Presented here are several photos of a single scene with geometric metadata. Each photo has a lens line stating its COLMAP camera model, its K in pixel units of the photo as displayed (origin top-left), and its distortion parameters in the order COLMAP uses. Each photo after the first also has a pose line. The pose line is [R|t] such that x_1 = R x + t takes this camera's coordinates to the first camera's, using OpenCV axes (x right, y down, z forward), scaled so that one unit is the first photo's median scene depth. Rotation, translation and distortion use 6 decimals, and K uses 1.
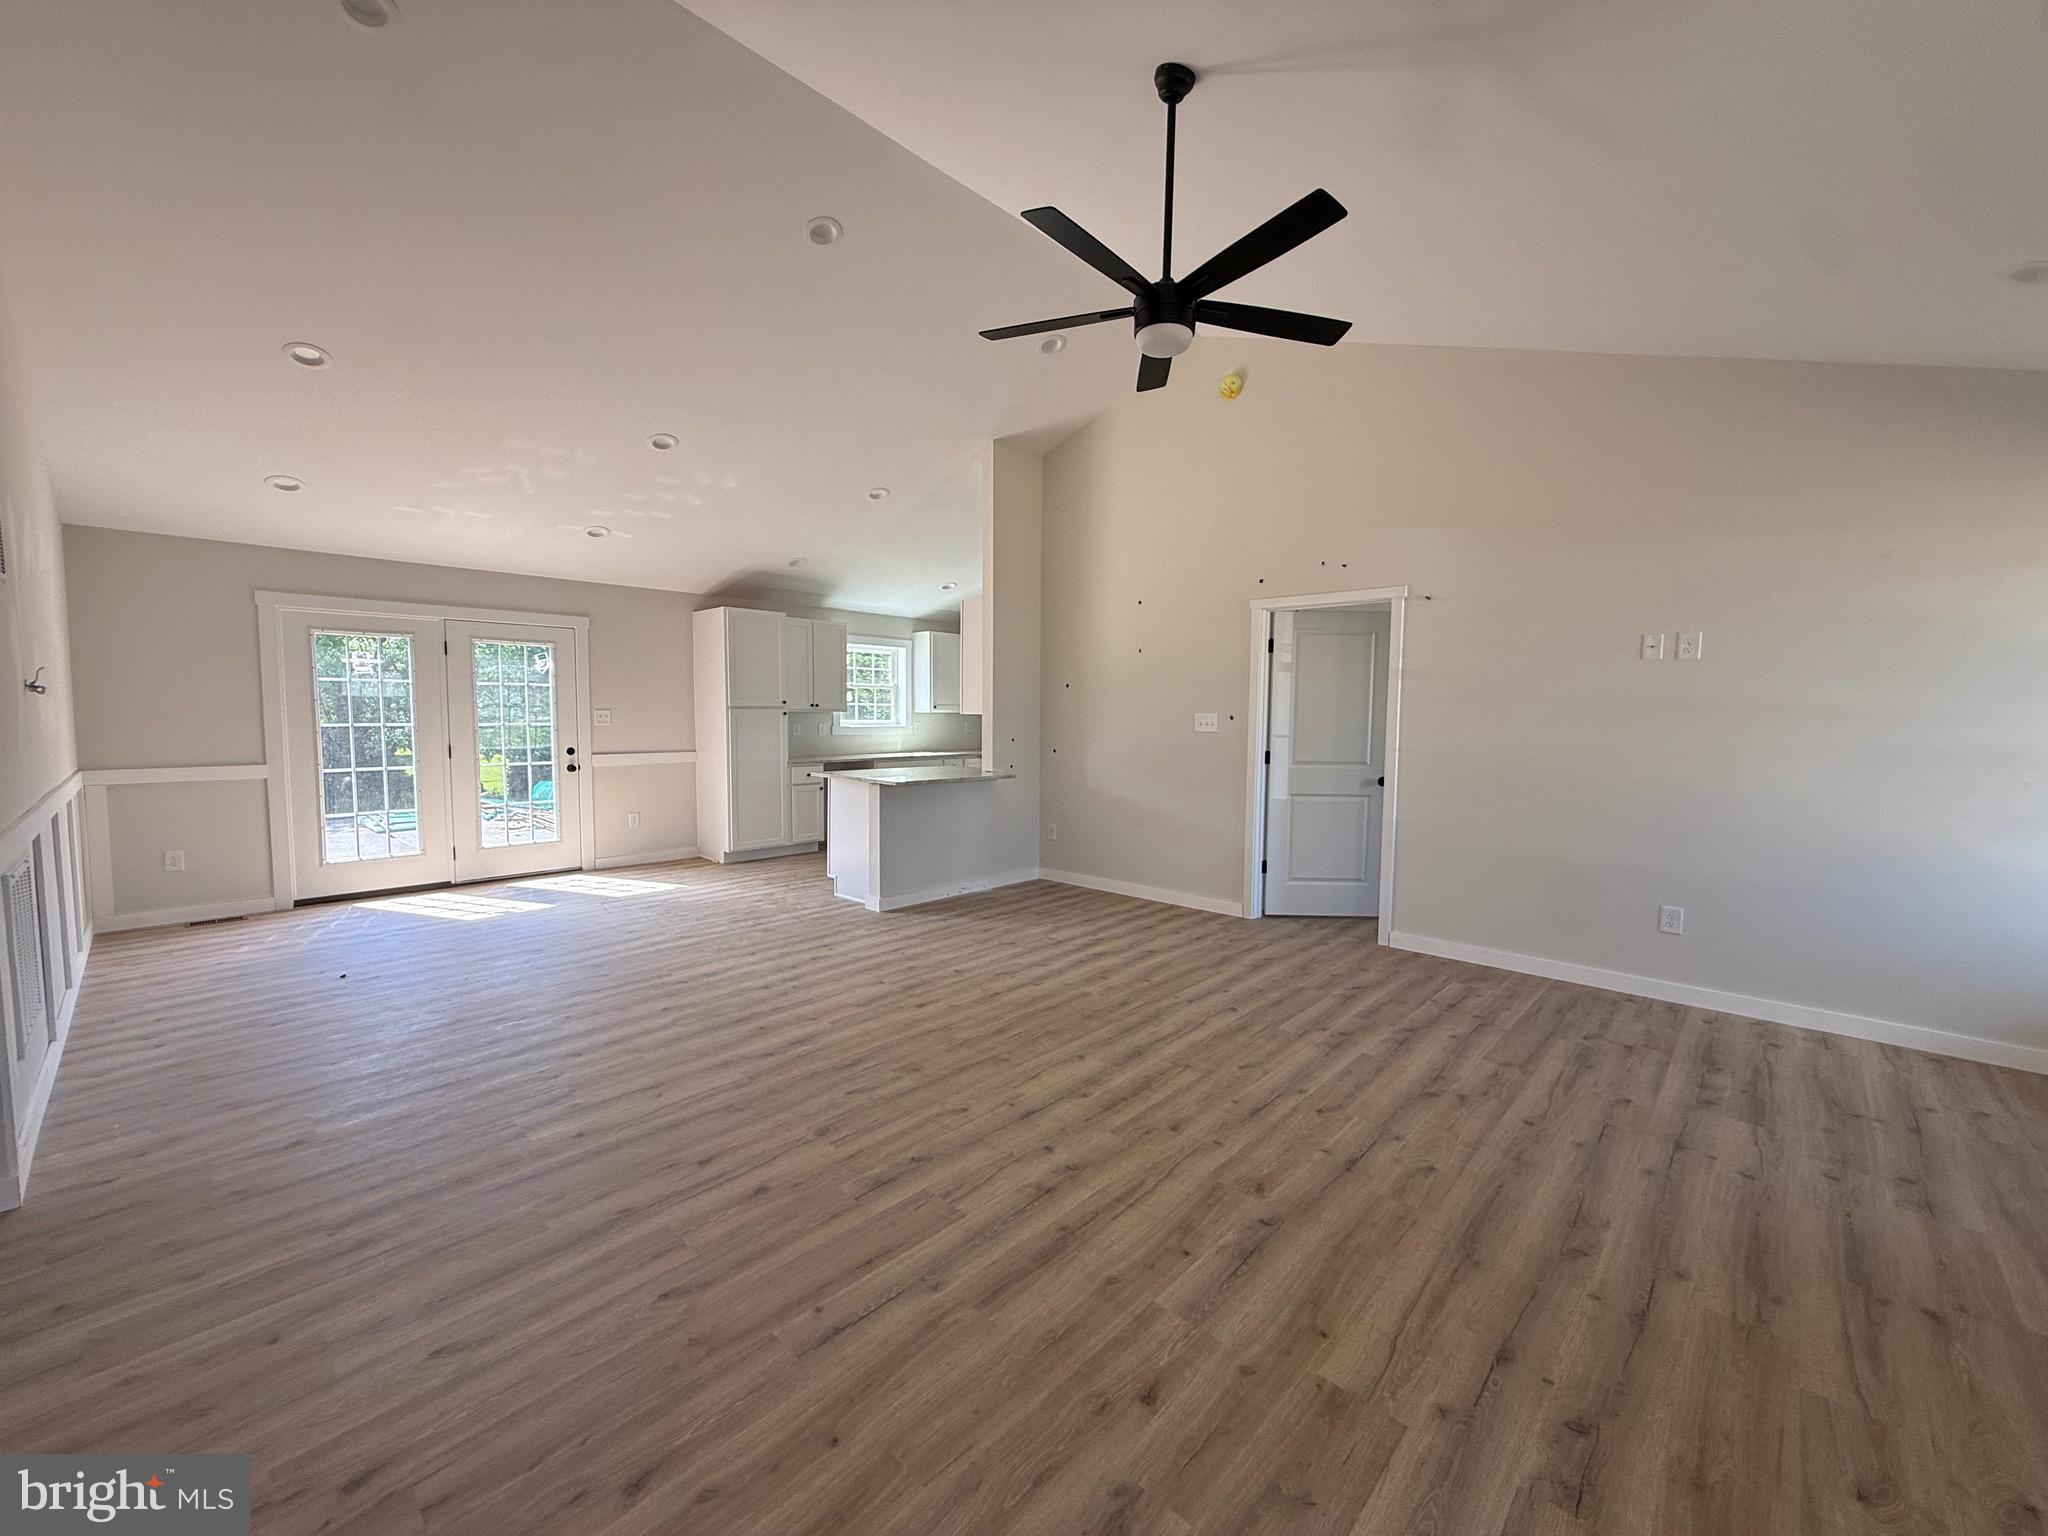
lens RADIAL K [[816.0, 0, 1017.9], [0, 816.0, 768.7], [0, 0, 1]] dist [-0.000161, 0.000757]
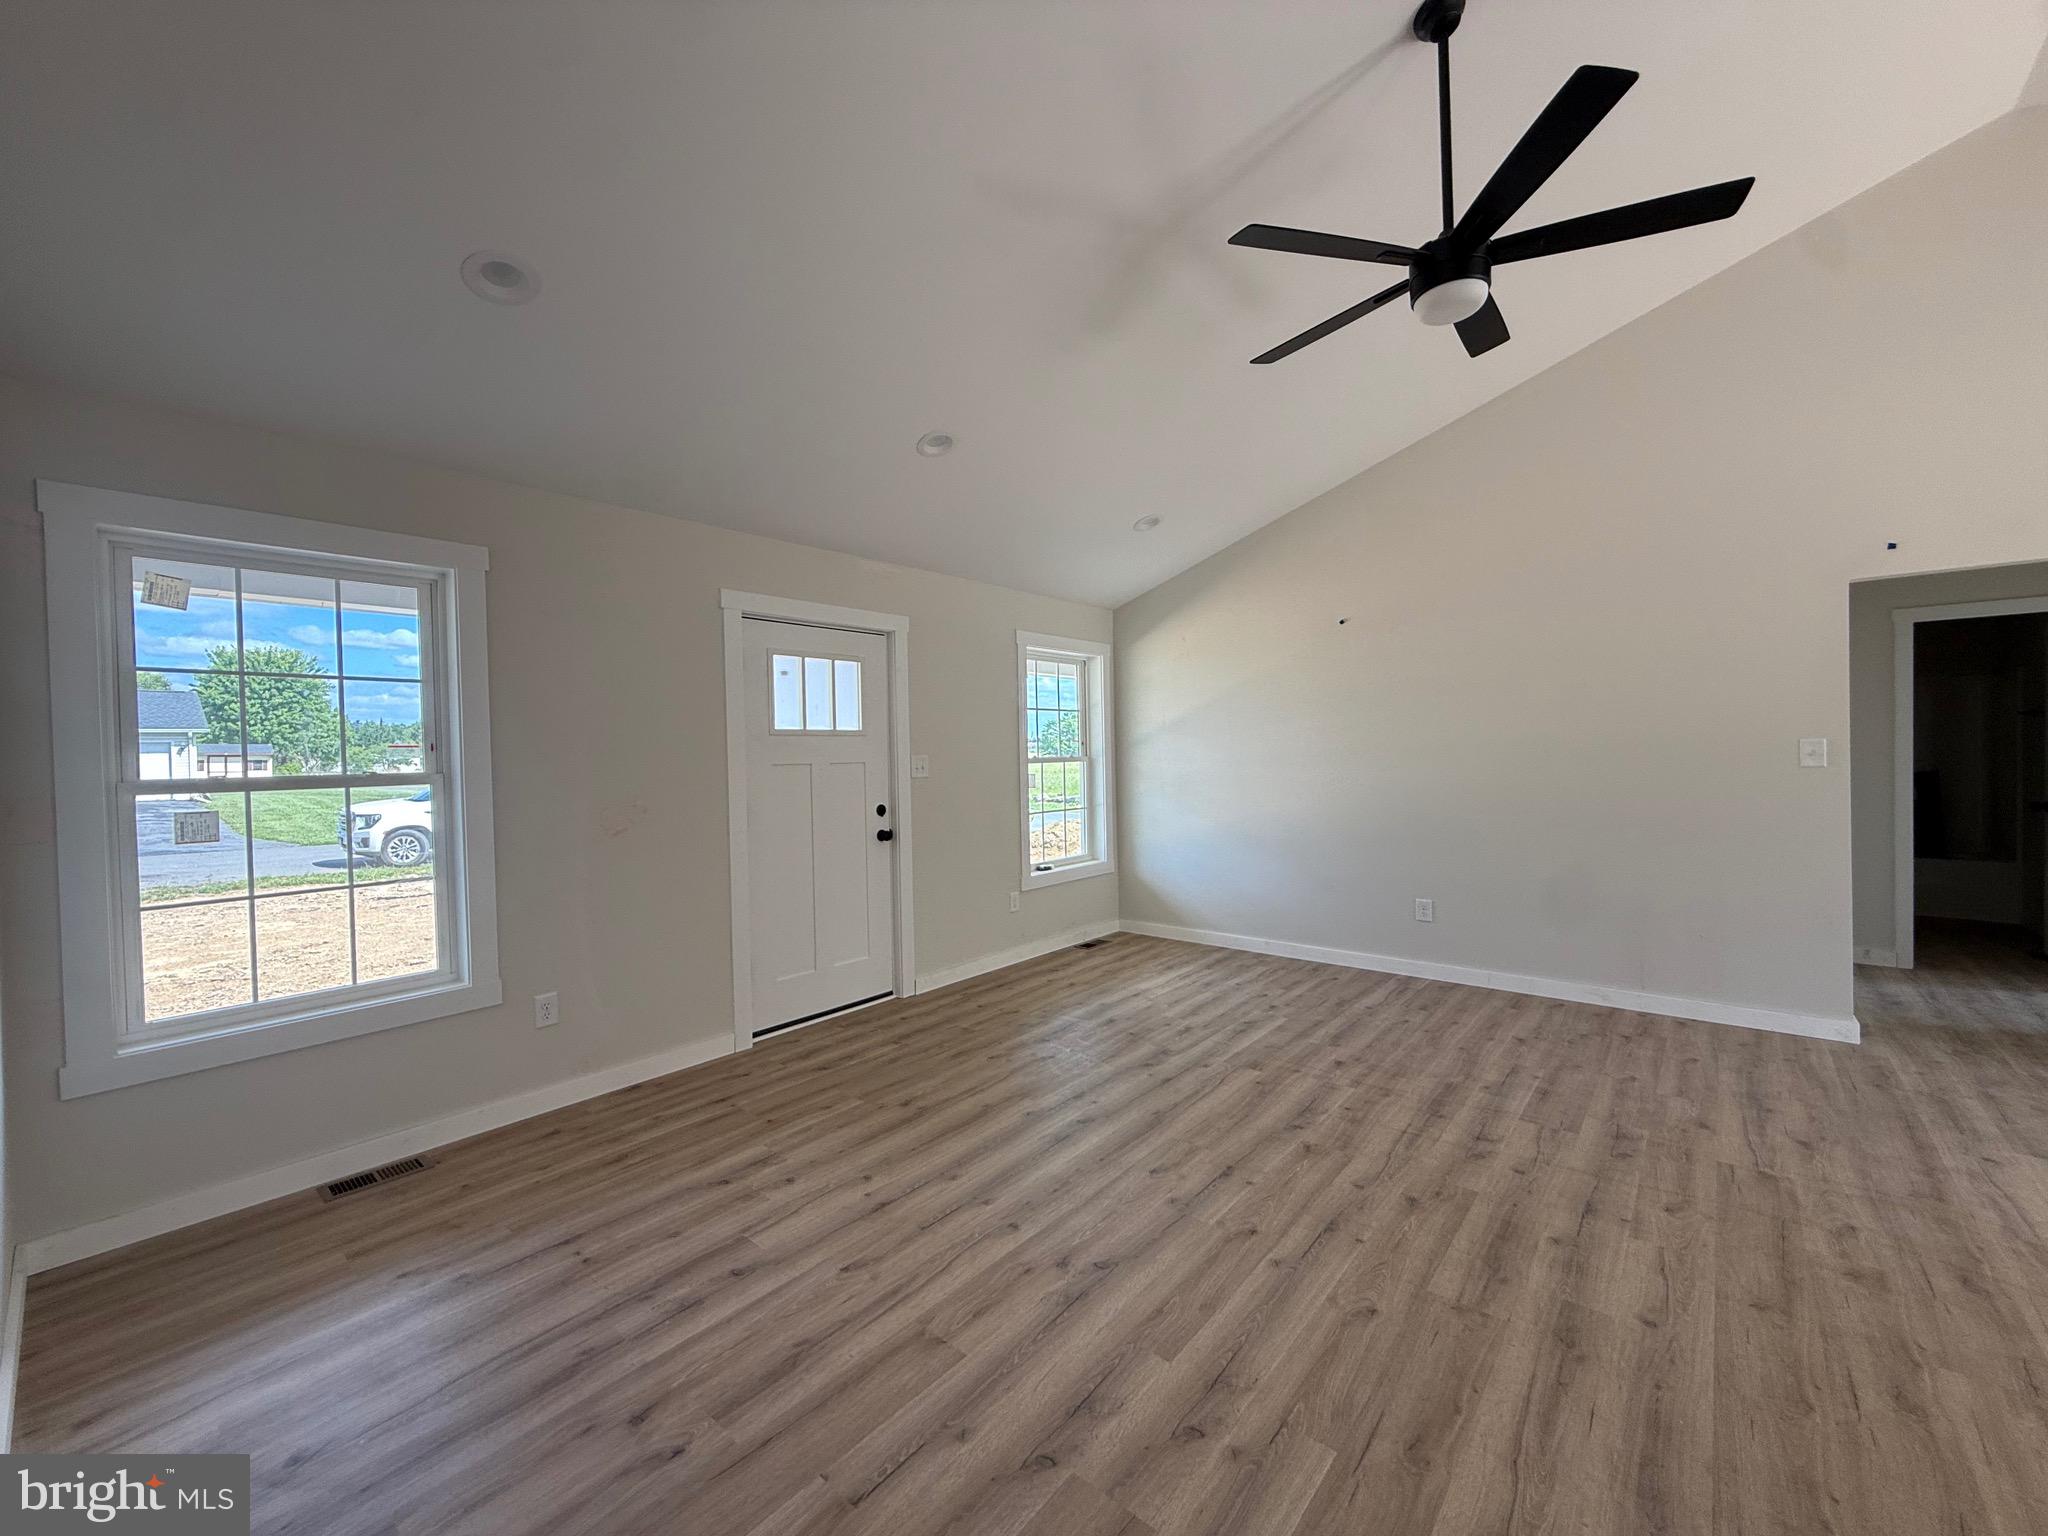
lens RADIAL K [[818.9, 0, 1019.1], [0, 818.9, 764.9], [0, 0, 1]] dist [-0.000347, 0.000746]
pose [[-0.998680, 0.012809, -0.049740, 0.337918], [0.008655, 0.996524, 0.082853, -0.060844], [0.050629, 0.082313, -0.995320, 0.933388]]
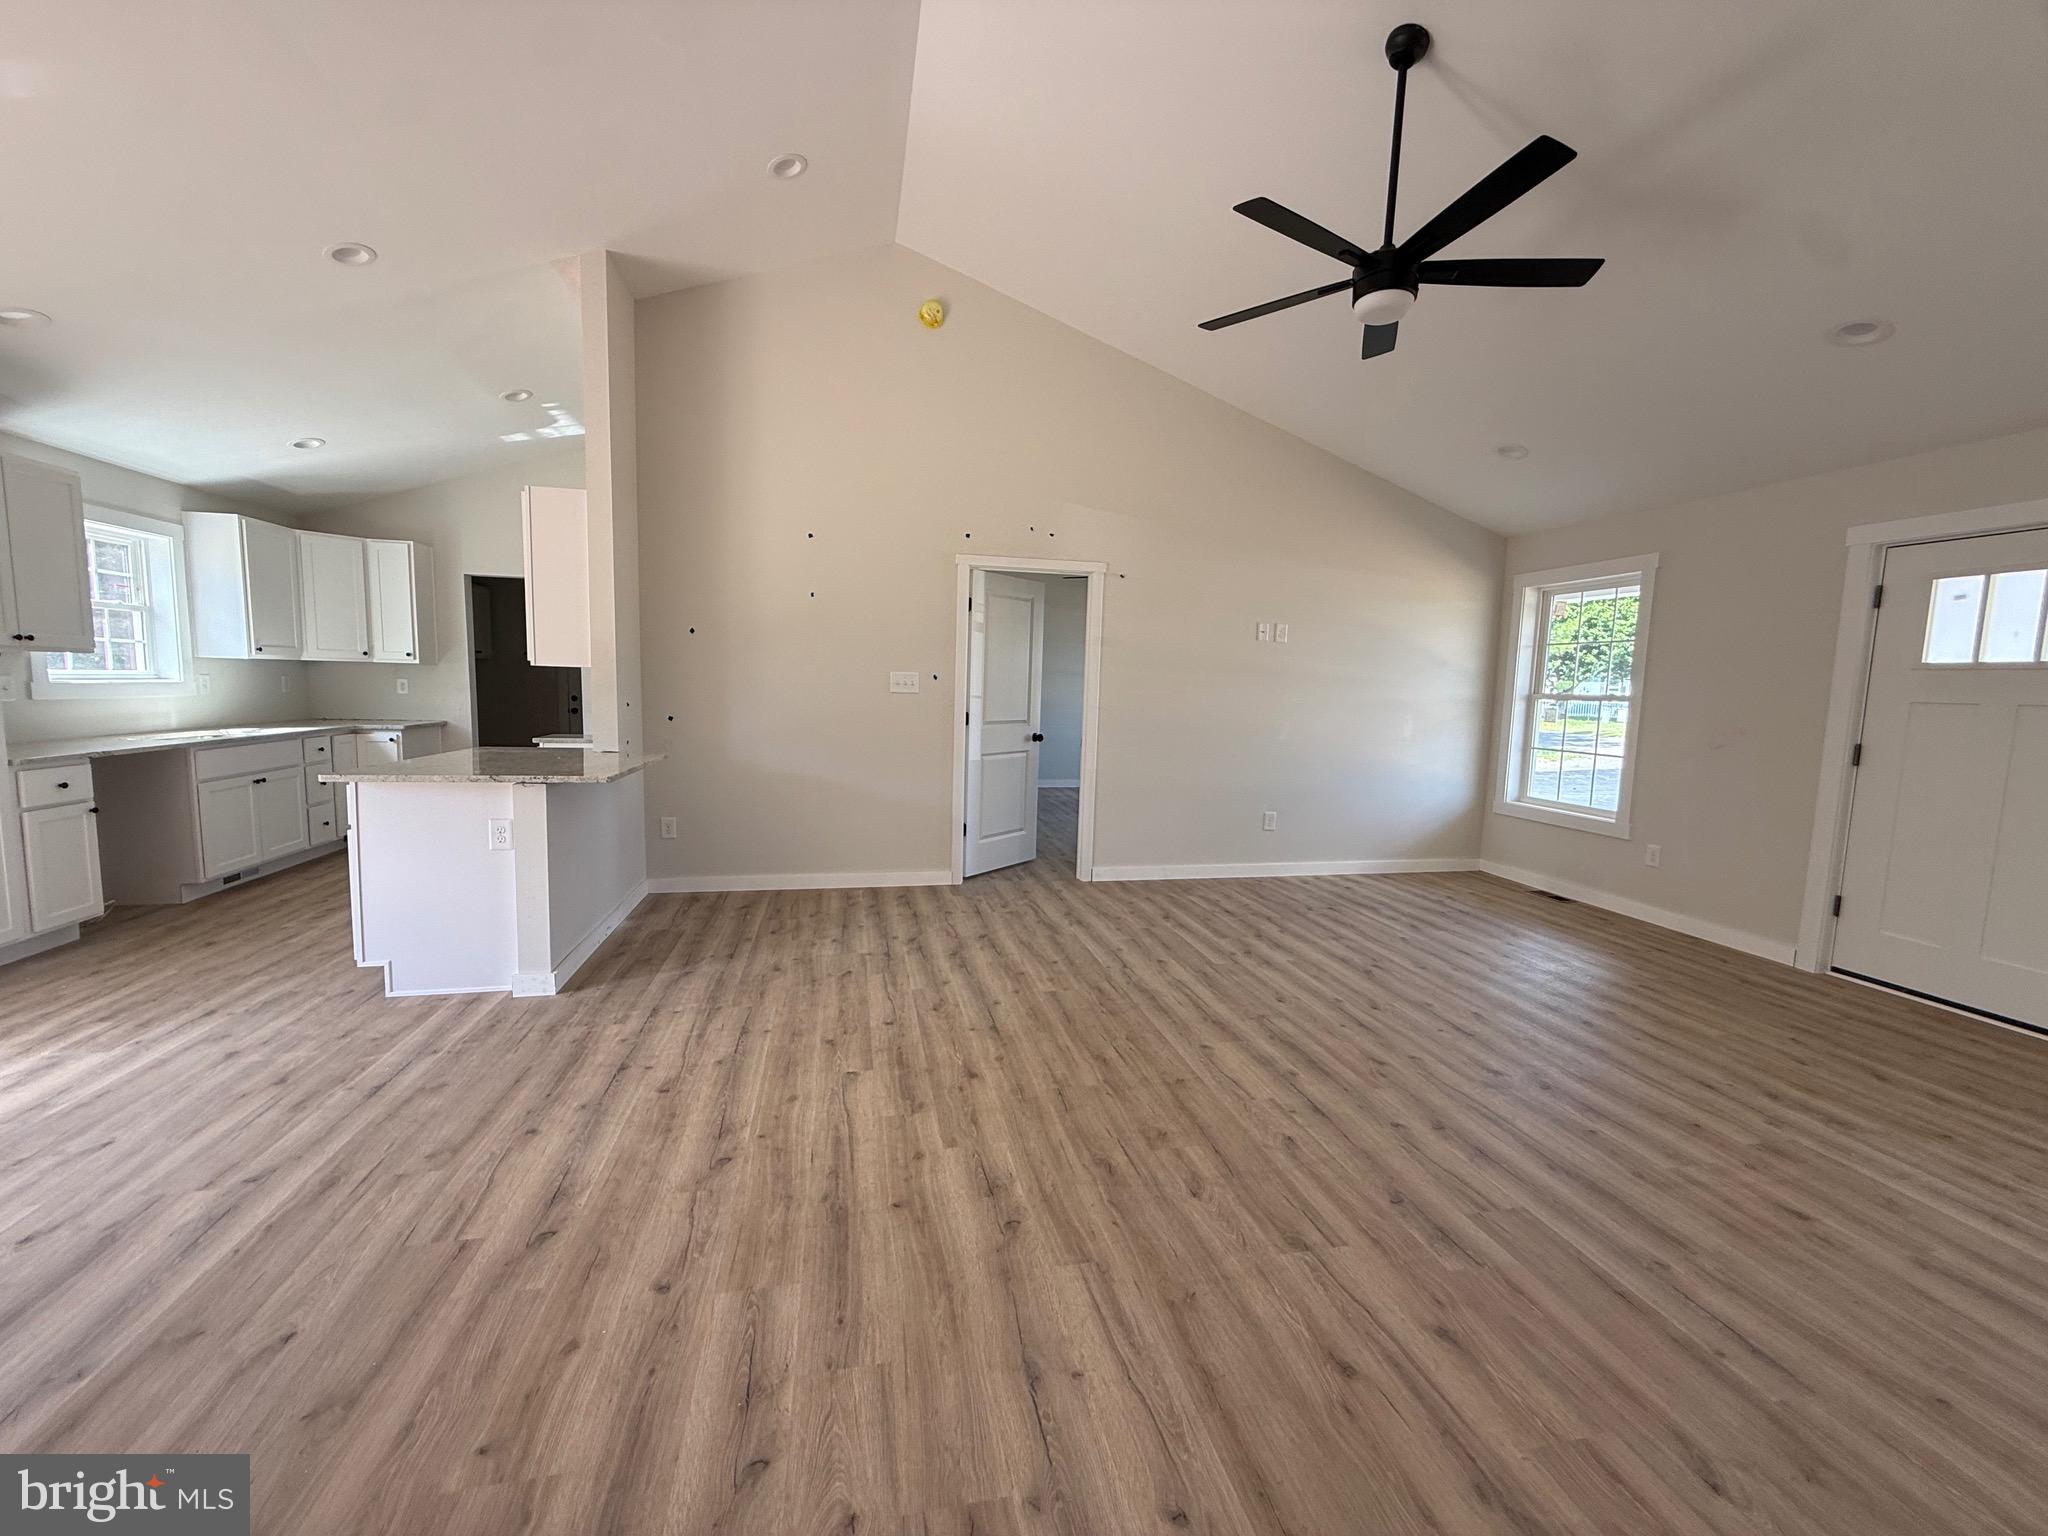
lens RADIAL K [[817.5, 0, 1018.3], [0, 817.5, 768.2], [0, 0, 1]] dist [-0.000895, 0.000834]
pose [[0.570776, -0.080562, 0.817144, -0.475449], [0.037351, 0.996692, 0.072173, -0.023325], [-0.820256, -0.010674, 0.571897, 0.393691]]
